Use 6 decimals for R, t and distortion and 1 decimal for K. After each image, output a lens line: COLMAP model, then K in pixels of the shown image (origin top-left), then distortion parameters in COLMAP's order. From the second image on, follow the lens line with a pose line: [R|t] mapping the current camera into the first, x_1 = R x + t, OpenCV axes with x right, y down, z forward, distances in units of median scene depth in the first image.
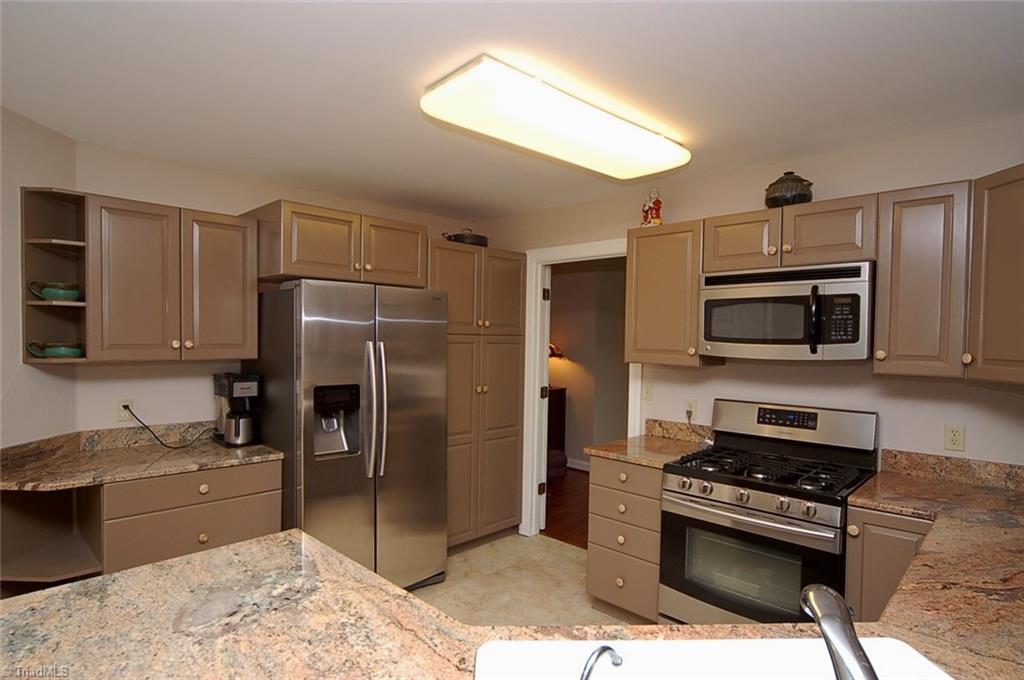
lens RADIAL K [[539.8, 0, 529.0], [0, 539.8, 355.4], [0, 0, 1]] dist [-0.017443, 0.000333]
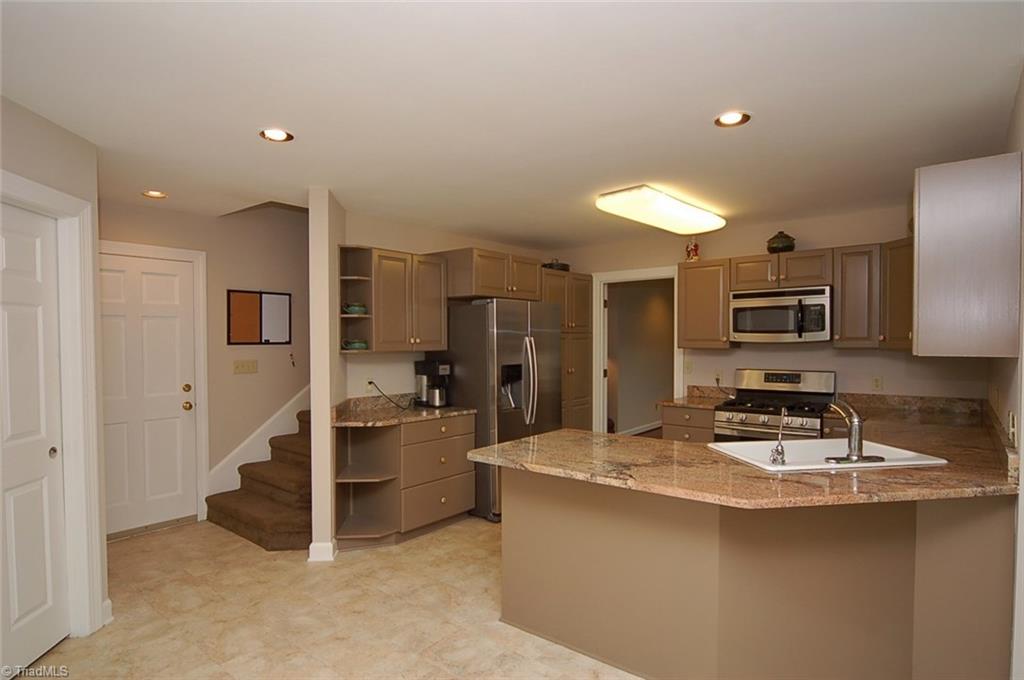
lens RADIAL K [[539.8, 0, 529.0], [0, 539.8, 355.4], [0, 0, 1]] dist [-0.017443, 0.000333]
pose [[0.995514, -0.022339, 0.091940, -0.449522], [0.022919, 0.999723, -0.005259, 0.037019], [-0.091797, 0.007343, 0.995751, -0.583105]]
